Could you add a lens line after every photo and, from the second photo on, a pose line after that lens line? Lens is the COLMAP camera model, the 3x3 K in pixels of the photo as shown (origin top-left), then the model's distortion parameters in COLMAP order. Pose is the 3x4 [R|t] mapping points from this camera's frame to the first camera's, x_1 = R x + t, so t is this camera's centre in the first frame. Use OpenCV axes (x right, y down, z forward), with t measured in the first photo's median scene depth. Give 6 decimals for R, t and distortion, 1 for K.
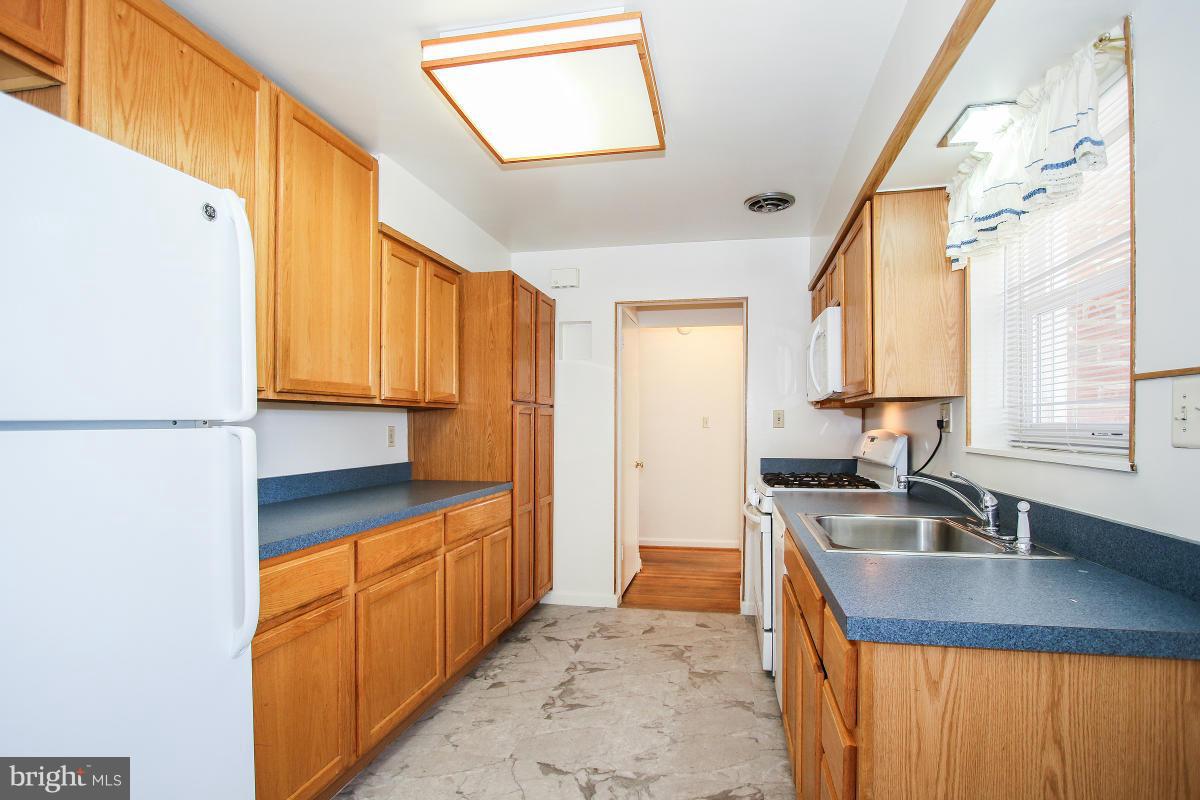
lens RADIAL K [[575.3, 0, 607.5], [0, 575.3, 405.2], [0, 0, 1]] dist [-0.017016, 0.001416]
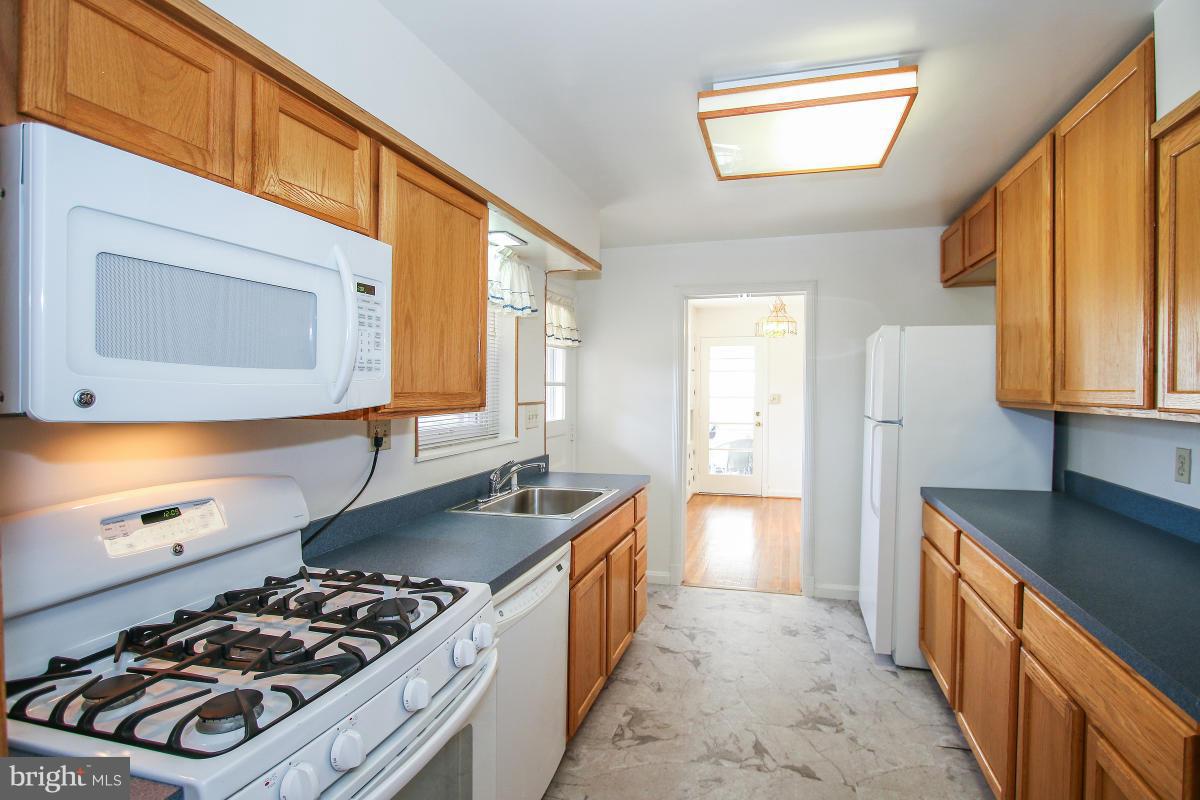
lens RADIAL K [[575.3, 0, 607.5], [0, 575.3, 405.2], [0, 0, 1]] dist [-0.017016, 0.001416]
pose [[-0.996506, -0.003032, 0.083472, 0.122287], [-0.002995, 0.999995, 0.000574, -0.019530], [-0.083473, 0.000322, -0.996510, 1.478894]]
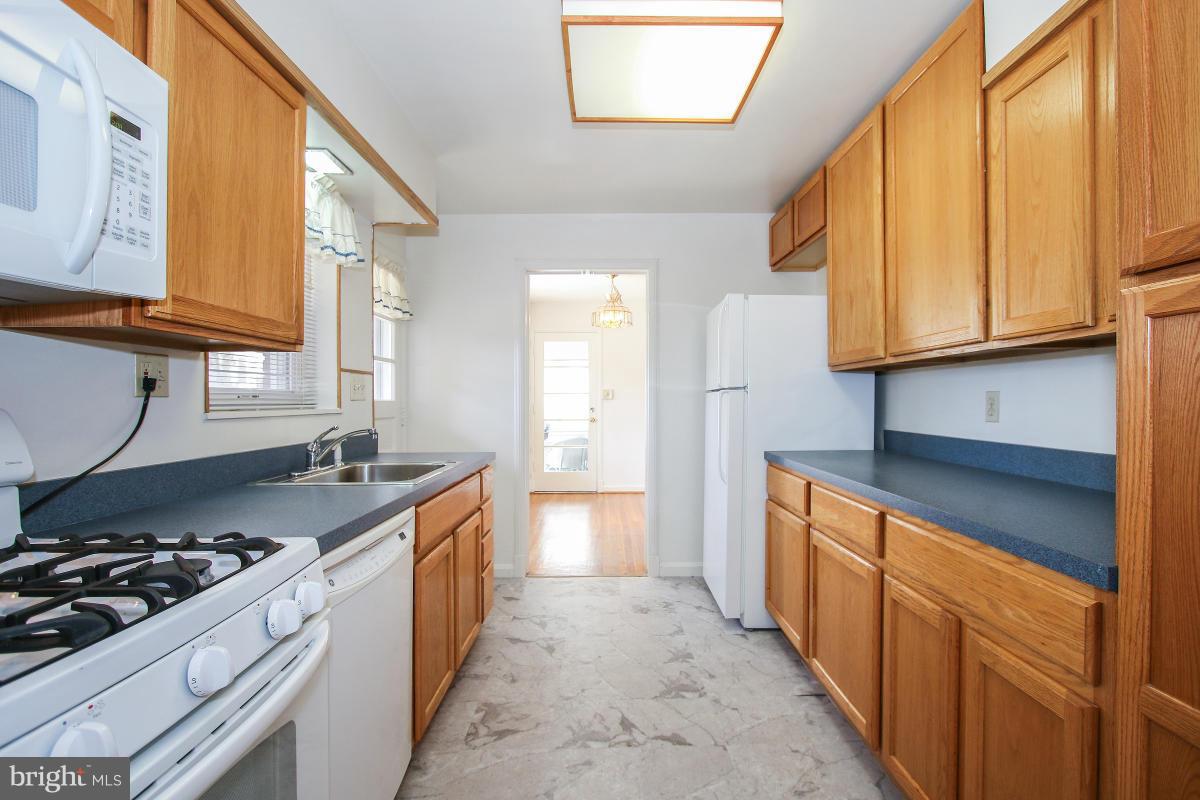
lens RADIAL K [[579.2, 0, 592.4], [0, 579.2, 412.2], [0, 0, 1]] dist [-0.017151, 0.000247]
pose [[-0.982377, 0.007383, -0.186762, 0.156841], [0.008762, 0.999940, -0.006559, 0.057257], [0.186703, -0.008080, -0.982383, 1.399787]]
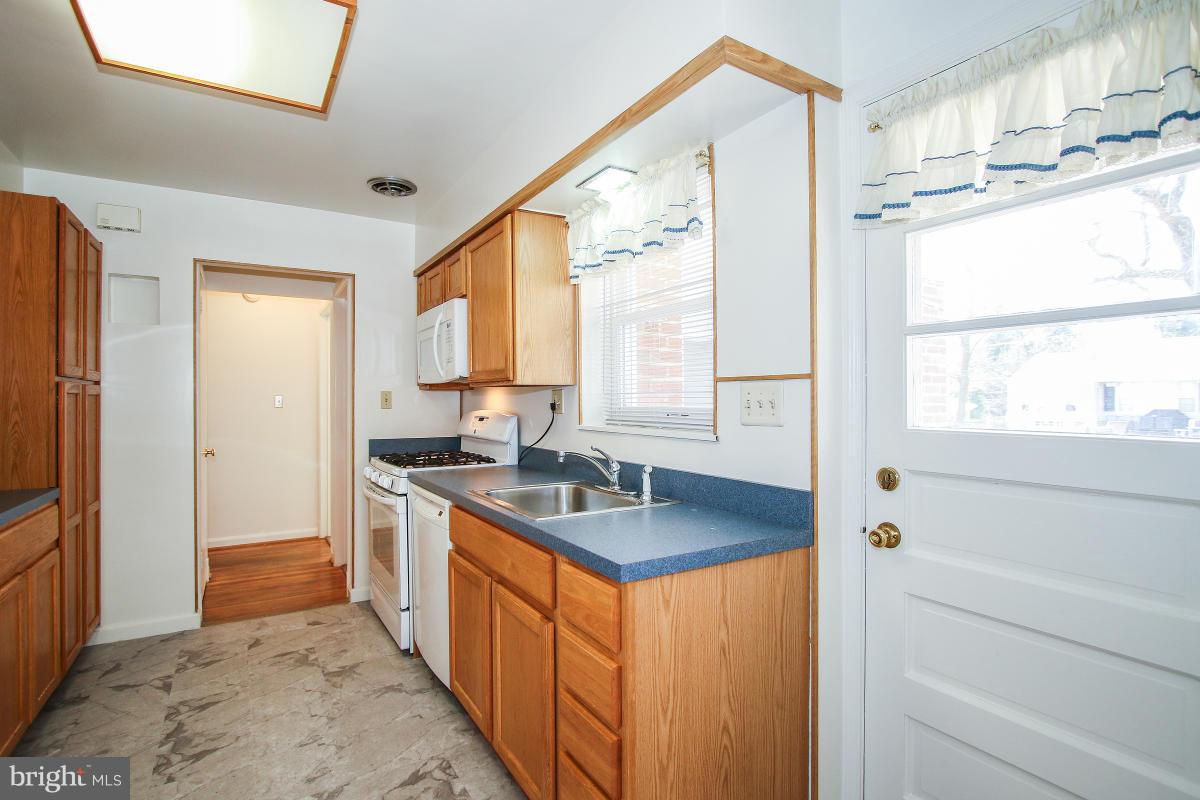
lens RADIAL K [[584.2, 0, 563.2], [0, 584.2, 374.0], [0, 0, 1]] dist [-0.013752, 0.001181]
pose [[0.758576, 0.028048, 0.650980, -0.190934], [-0.020425, 0.999606, -0.019268, -0.011539], [-0.651264, 0.001320, 0.758850, 0.030226]]
